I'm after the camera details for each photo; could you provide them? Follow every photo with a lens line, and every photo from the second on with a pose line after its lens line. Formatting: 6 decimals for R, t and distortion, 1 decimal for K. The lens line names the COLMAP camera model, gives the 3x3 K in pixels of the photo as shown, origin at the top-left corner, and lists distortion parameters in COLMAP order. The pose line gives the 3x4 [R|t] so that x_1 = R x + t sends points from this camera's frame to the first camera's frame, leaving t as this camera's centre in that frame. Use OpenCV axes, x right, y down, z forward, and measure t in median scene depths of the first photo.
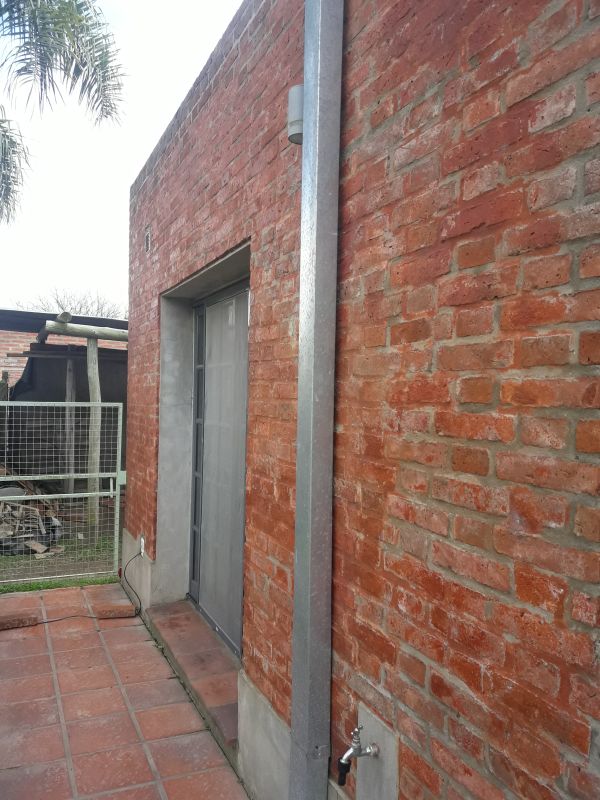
lens RADIAL K [[648.2, 0, 295.7], [0, 648.2, 401.2], [0, 0, 1]] dist [0.099663, -0.172383]
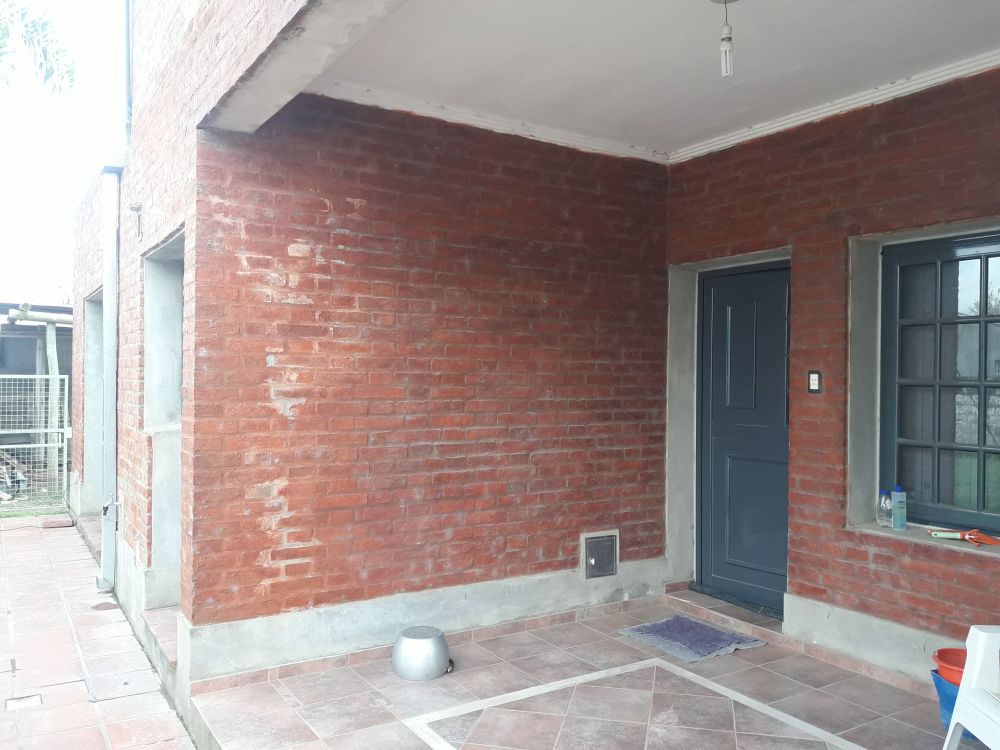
lens RADIAL K [[810.3, 0, 507.8], [0, 810.3, 378.8], [0, 0, 1]] dist [0.099663, -0.172383]
pose [[0.988983, -0.005441, 0.147928, 0.355853], [0.006169, 0.999971, -0.004461, 0.022366], [-0.147899, 0.005324, 0.988988, -0.745384]]
